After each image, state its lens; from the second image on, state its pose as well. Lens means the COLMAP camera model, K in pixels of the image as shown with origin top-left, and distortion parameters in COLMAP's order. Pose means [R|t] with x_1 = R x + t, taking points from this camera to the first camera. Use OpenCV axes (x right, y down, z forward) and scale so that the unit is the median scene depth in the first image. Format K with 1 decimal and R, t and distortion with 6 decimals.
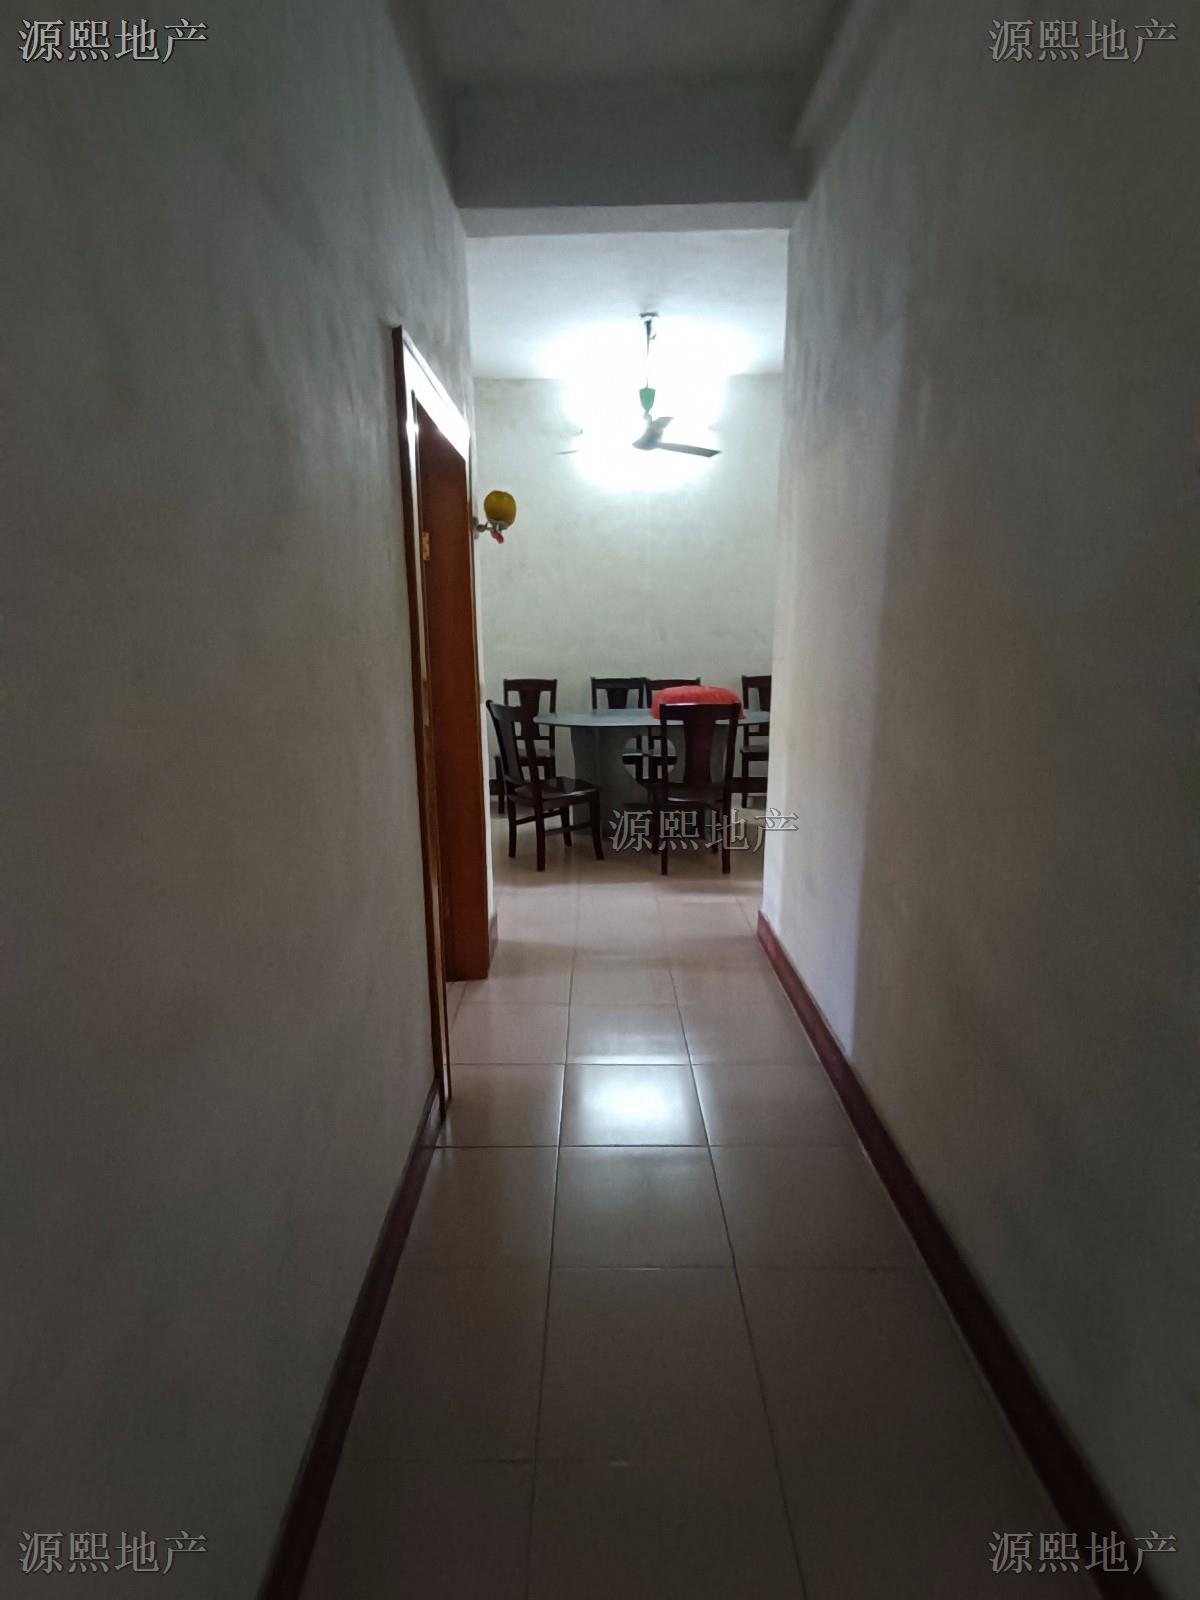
lens RADIAL K [[780.2, 0, 601.3], [0, 780.2, 796.7], [0, 0, 1]] dist [-0.003015, -0.002390]
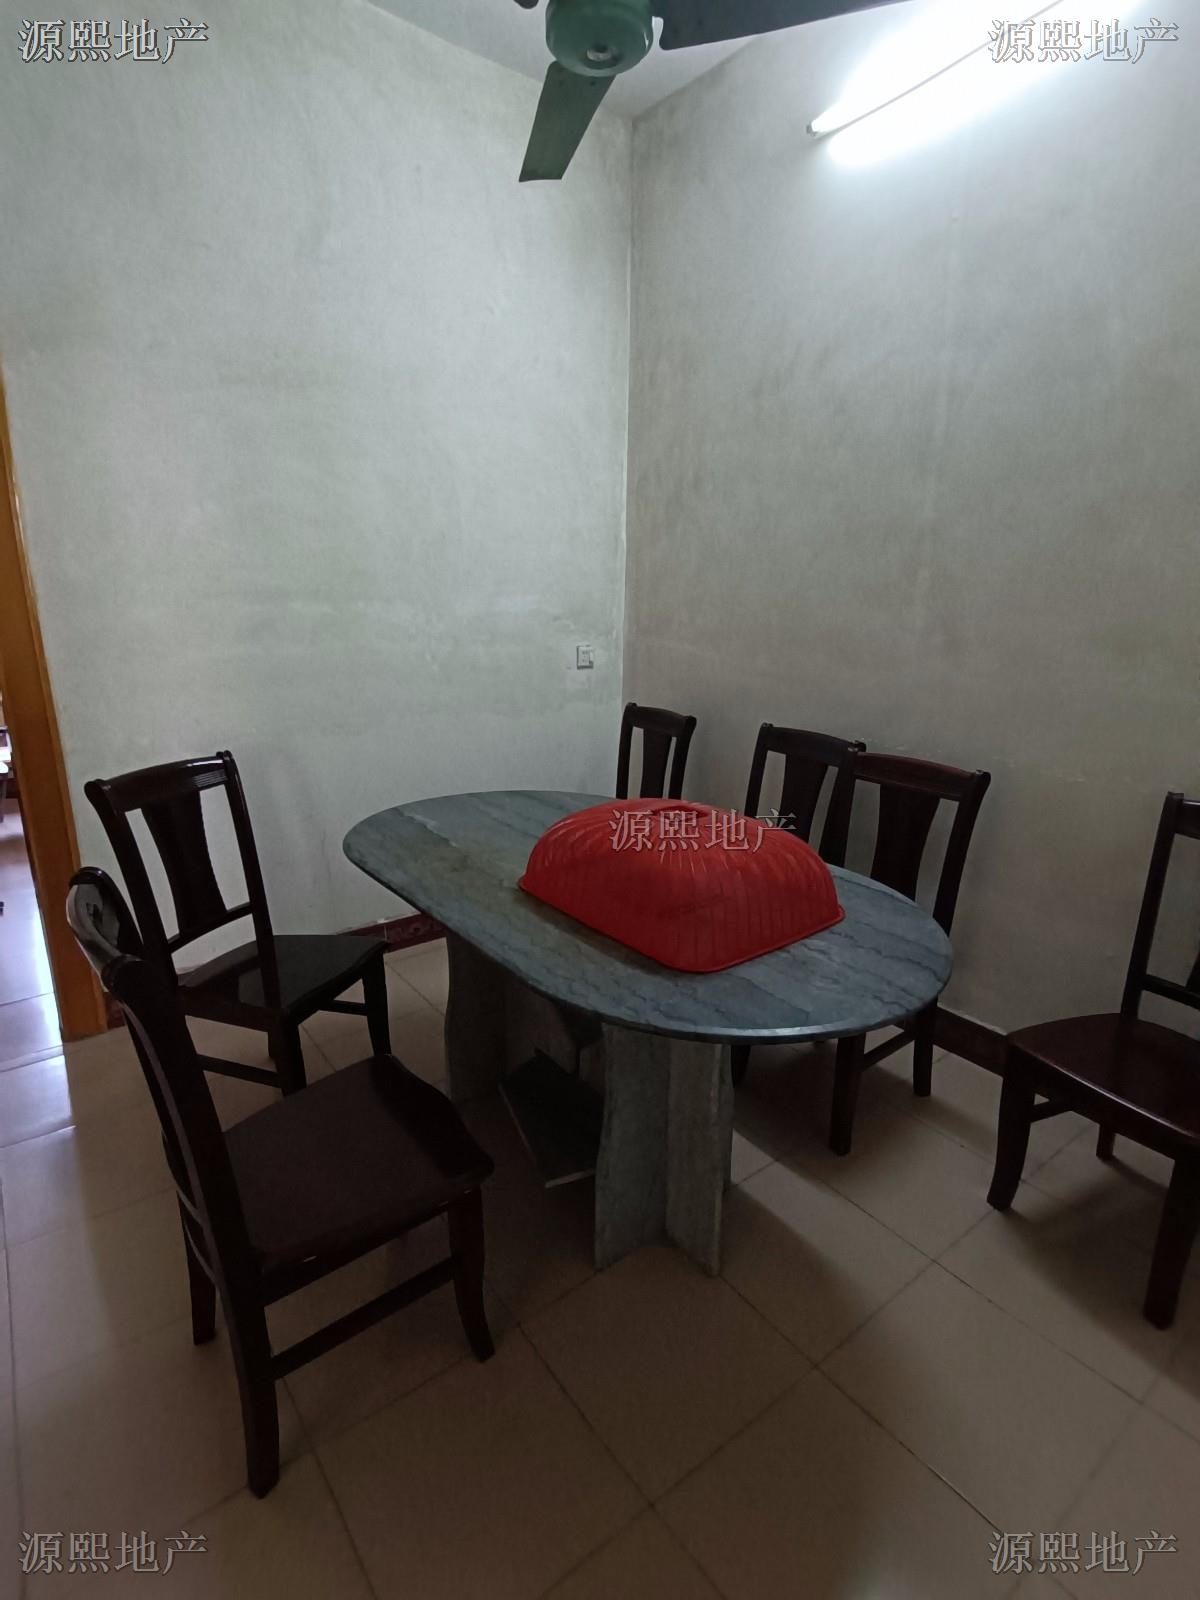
lens RADIAL K [[780.2, 0, 596.8], [0, 780.2, 803.8], [0, 0, 1]] dist [-0.003015, -0.002390]
pose [[0.596999, 0.232766, -0.767732, 0.287584], [-0.192672, 0.970574, 0.144441, -0.155005], [0.778762, 0.061690, 0.624279, 0.648121]]
